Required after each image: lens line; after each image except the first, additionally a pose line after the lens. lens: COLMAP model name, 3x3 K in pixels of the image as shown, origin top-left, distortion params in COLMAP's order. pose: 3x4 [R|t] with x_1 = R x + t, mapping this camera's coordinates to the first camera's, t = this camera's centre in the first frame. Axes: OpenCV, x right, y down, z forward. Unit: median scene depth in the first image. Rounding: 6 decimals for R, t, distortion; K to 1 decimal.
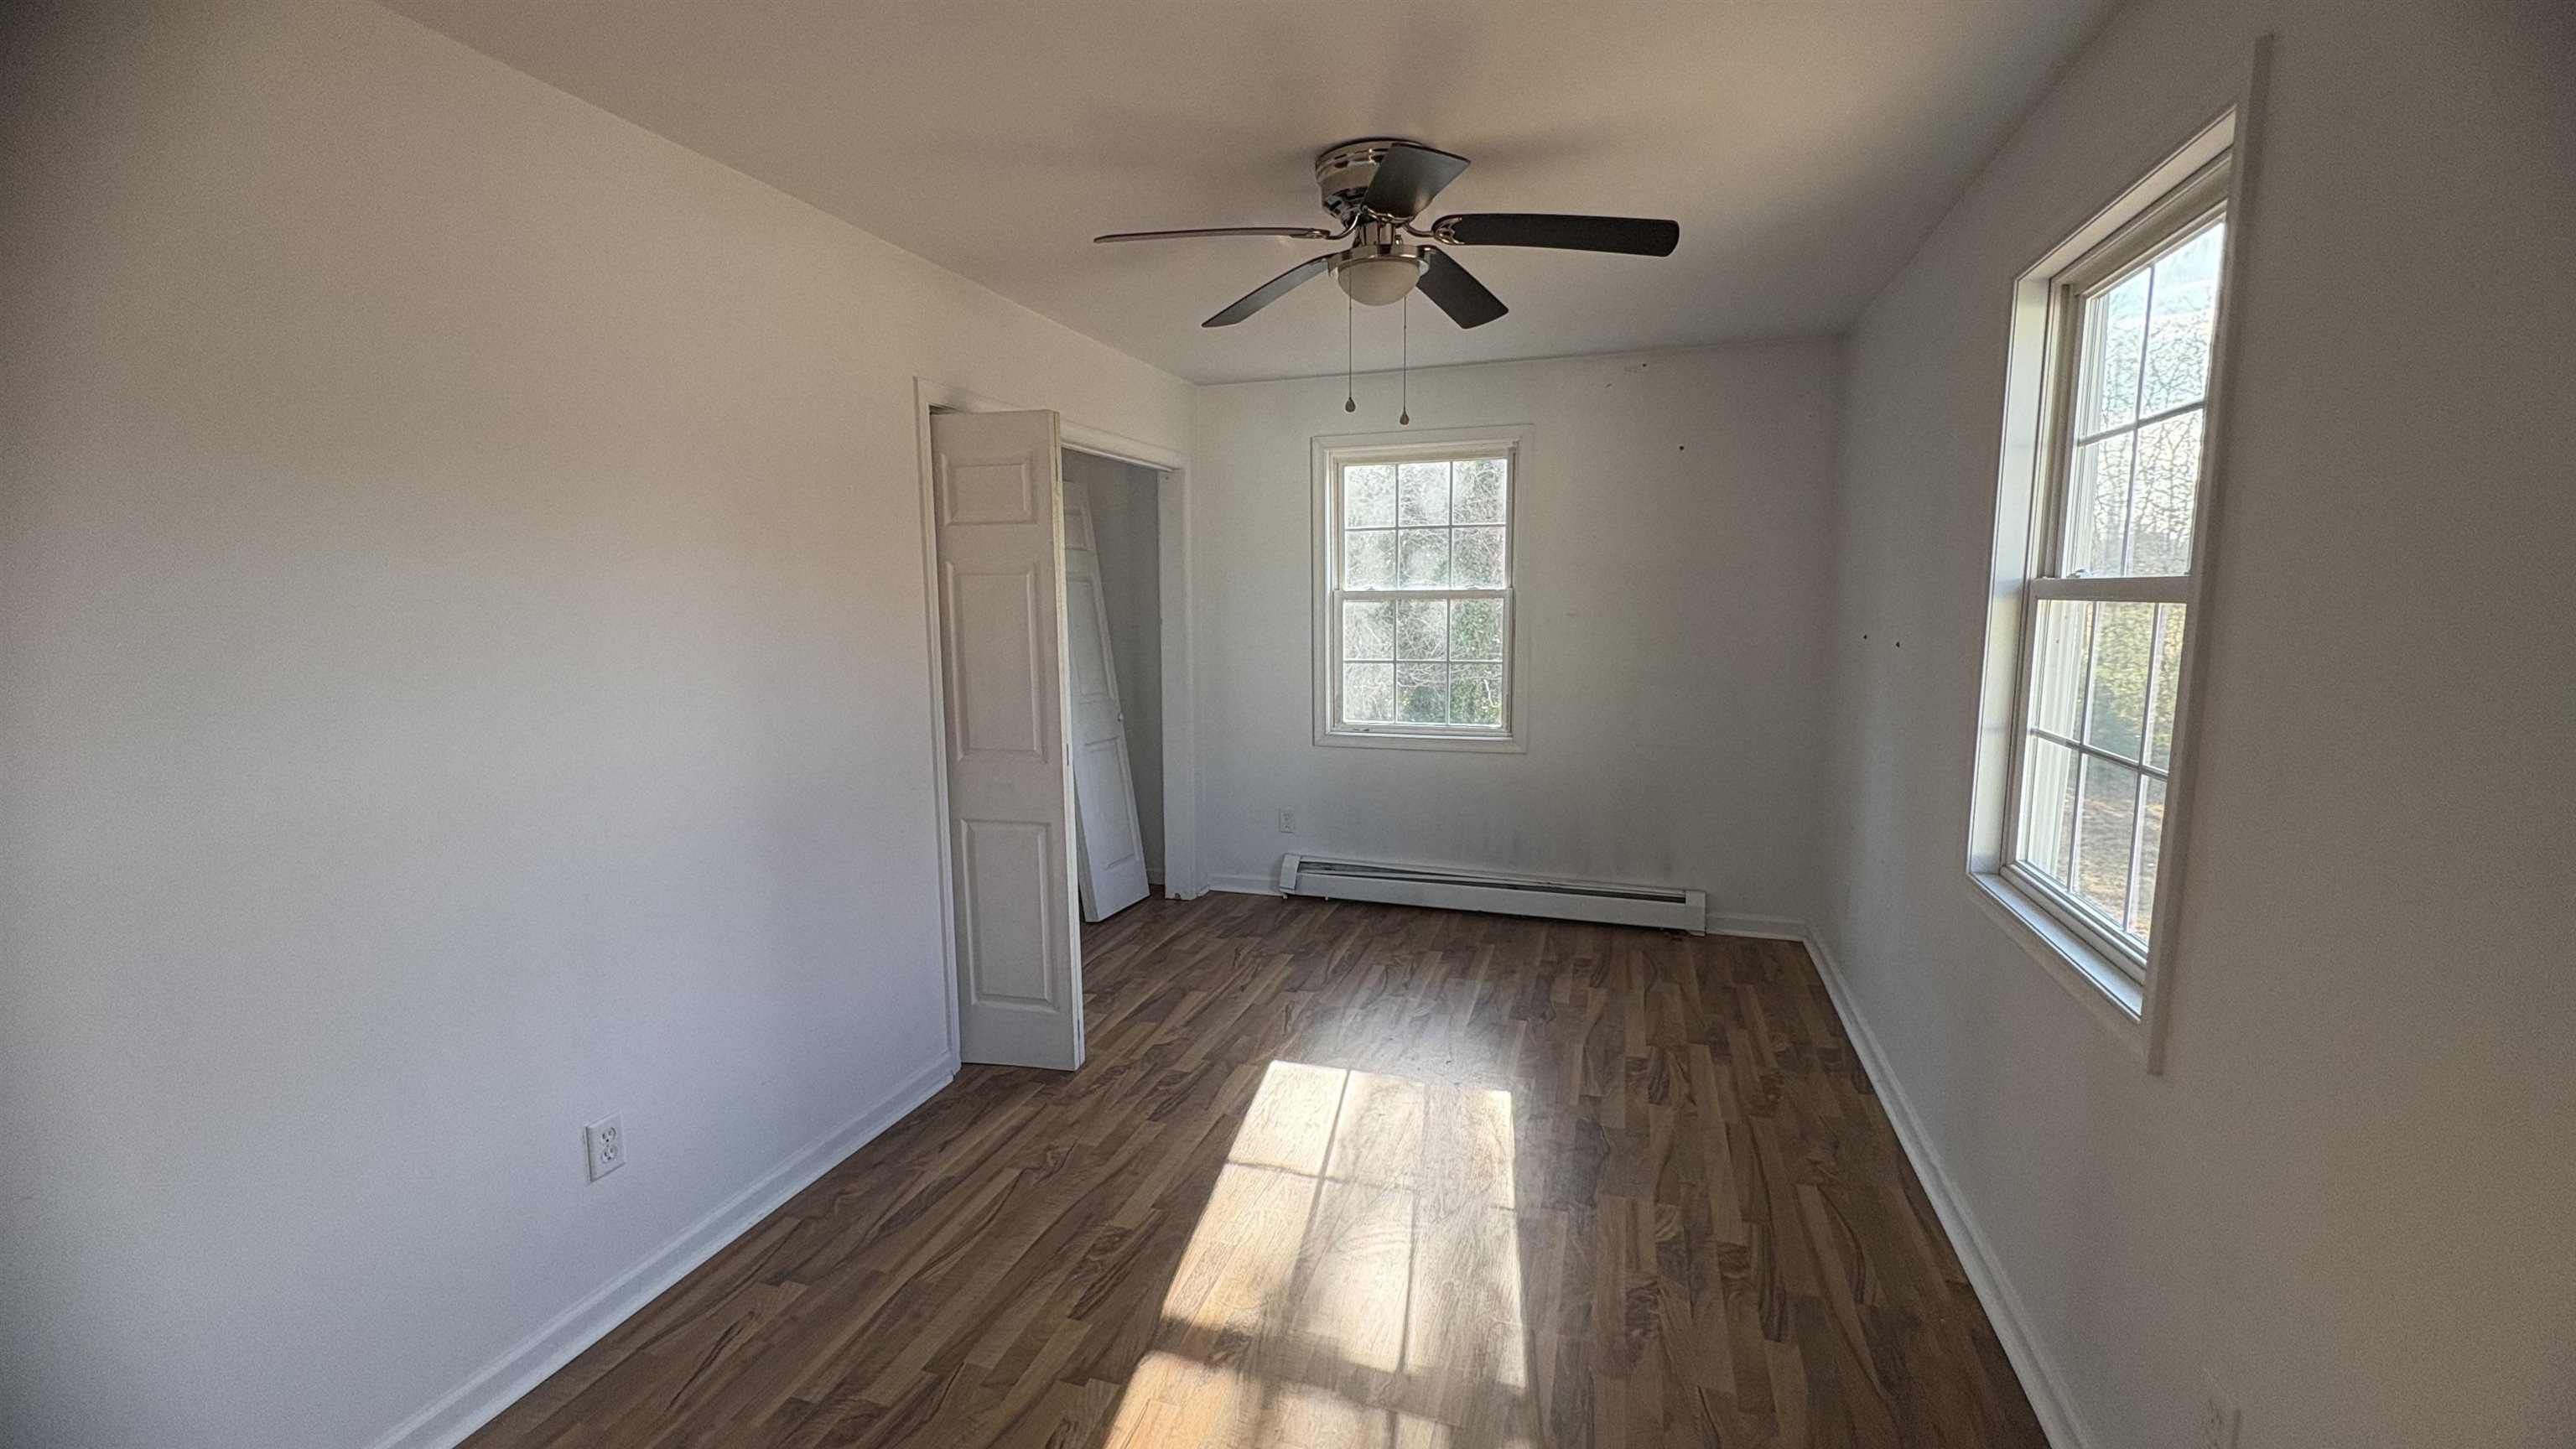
lens RADIAL K [[1030.9, 0, 1286.0], [0, 1030.9, 717.6], [0, 0, 1]] dist [-0.000185, 0.000149]
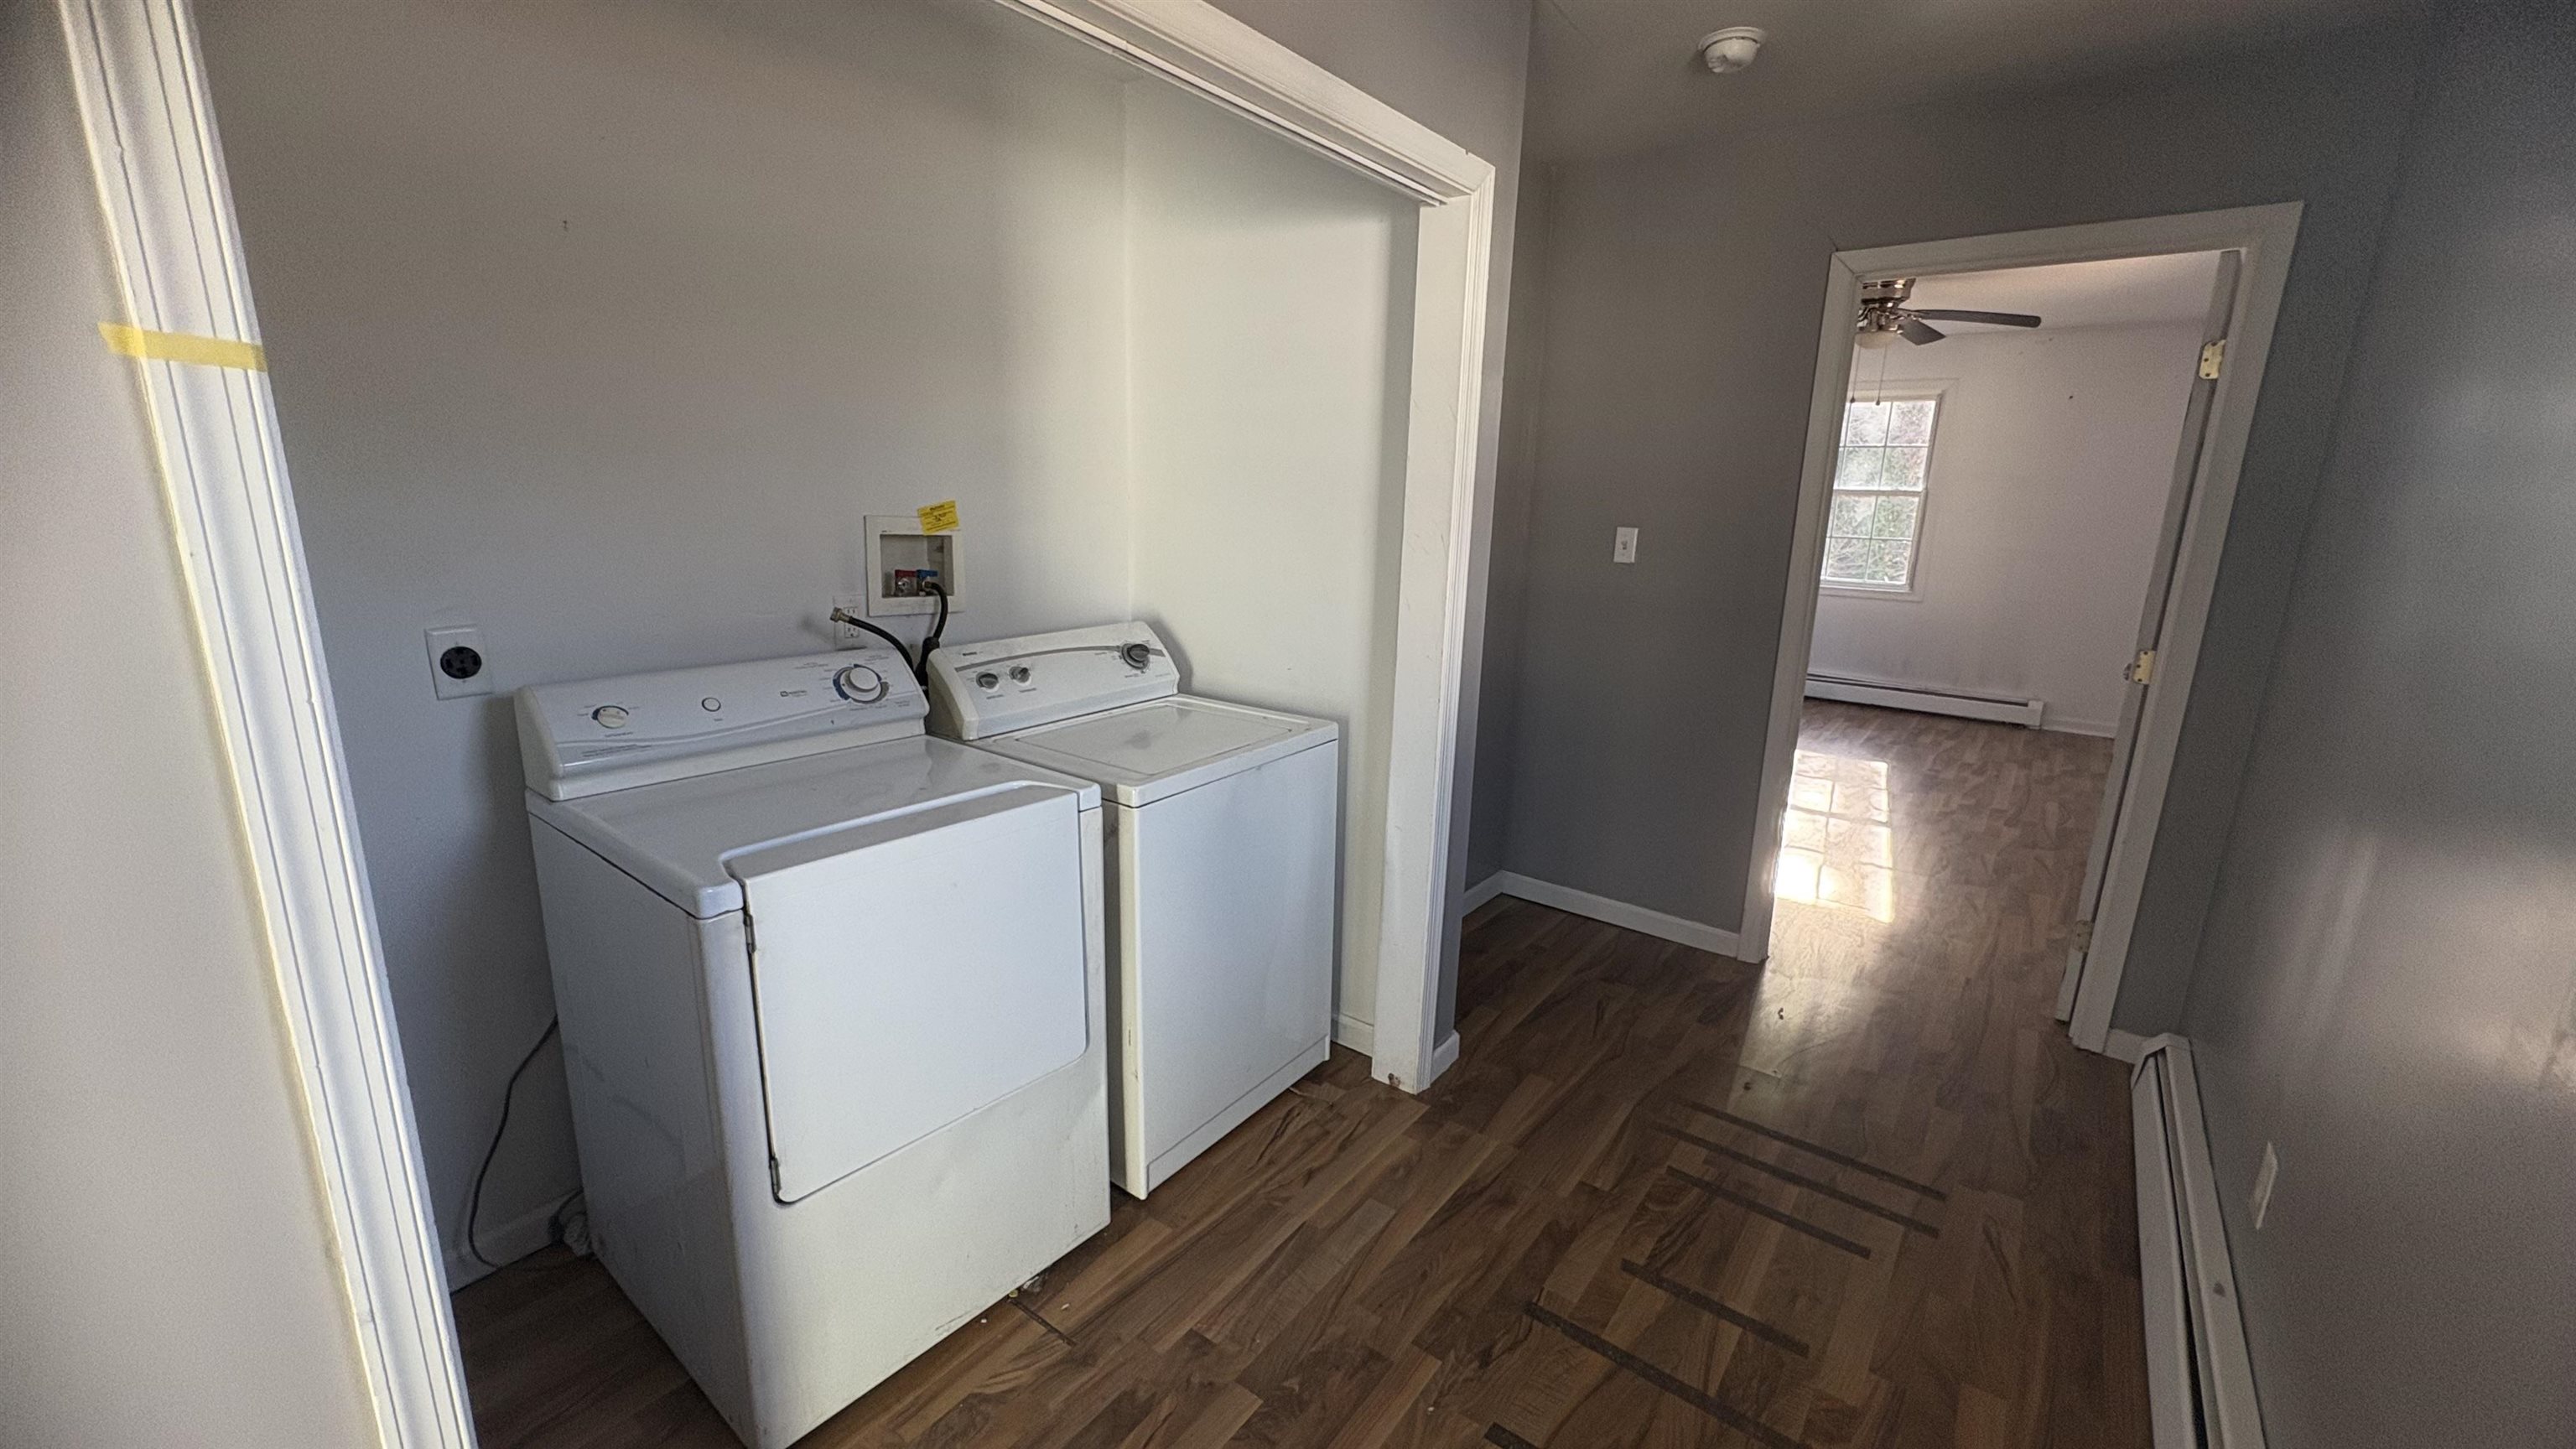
lens RADIAL K [[1030.9, 0, 1280.3], [0, 1030.9, 718.8], [0, 0, 1]] dist [-0.000185, 0.000149]
pose [[0.943485, 0.104060, -0.314654, -0.162403], [-0.069632, 0.990477, 0.118773, 0.092200], [0.324017, -0.090151, 0.941746, -0.752424]]
